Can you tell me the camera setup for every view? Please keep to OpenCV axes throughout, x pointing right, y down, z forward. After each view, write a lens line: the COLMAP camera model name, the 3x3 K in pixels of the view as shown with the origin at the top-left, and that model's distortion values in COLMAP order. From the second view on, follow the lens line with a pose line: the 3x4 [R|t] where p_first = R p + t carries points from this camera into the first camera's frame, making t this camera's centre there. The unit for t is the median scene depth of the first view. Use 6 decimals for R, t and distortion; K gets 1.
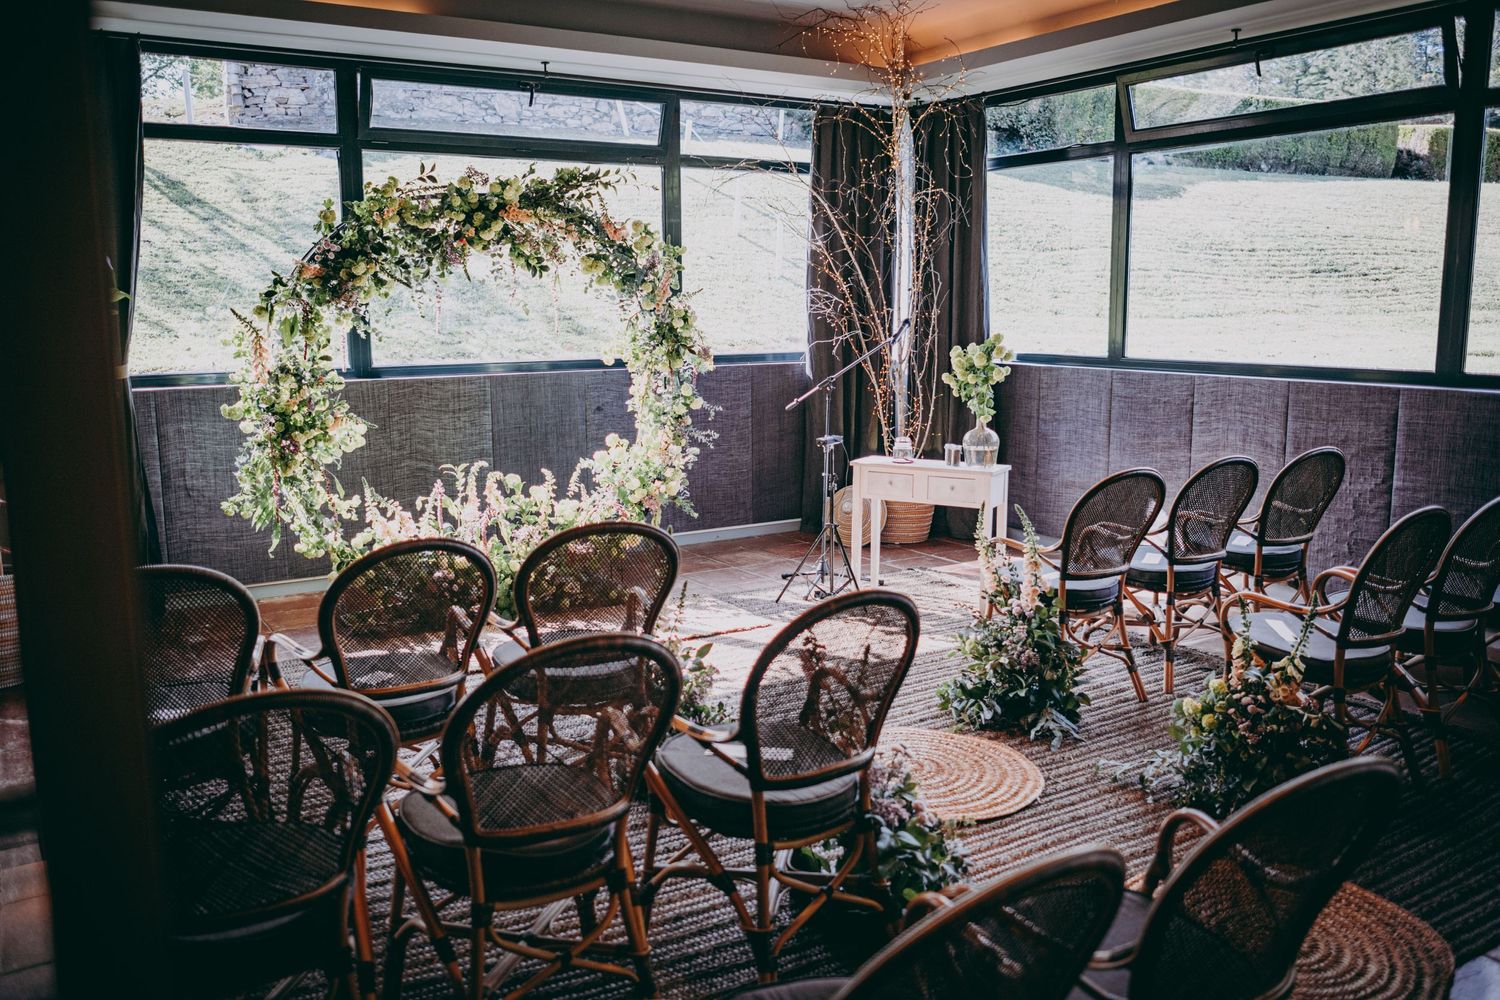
lens RADIAL K [[1272.7, 0, 750.0], [0, 1272.7, 500.0], [0, 0, 1]] dist [-0.009669, 0.000384]
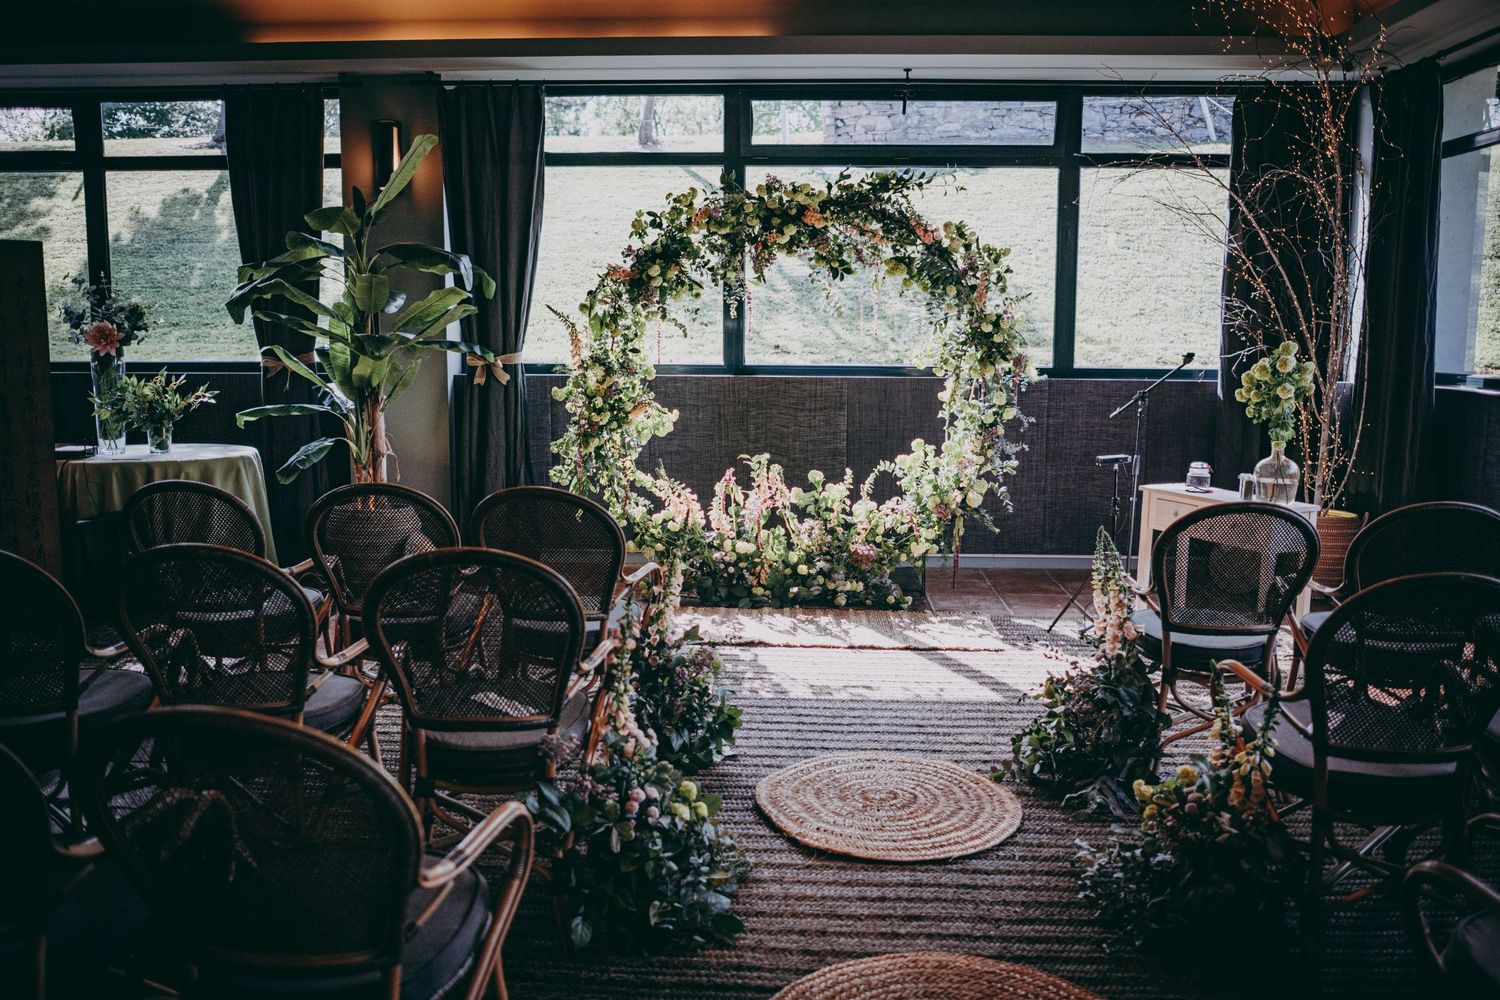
lens RADIAL K [[1272.7, 0, 750.0], [0, 1272.7, 500.0], [0, 0, 1]] dist [-0.009669, 0.000384]
pose [[0.830101, 0.090066, -0.550292, 0.332159], [-0.100284, 0.994892, 0.011558, -0.002988], [0.548521, 0.045591, 0.834893, 0.105422]]
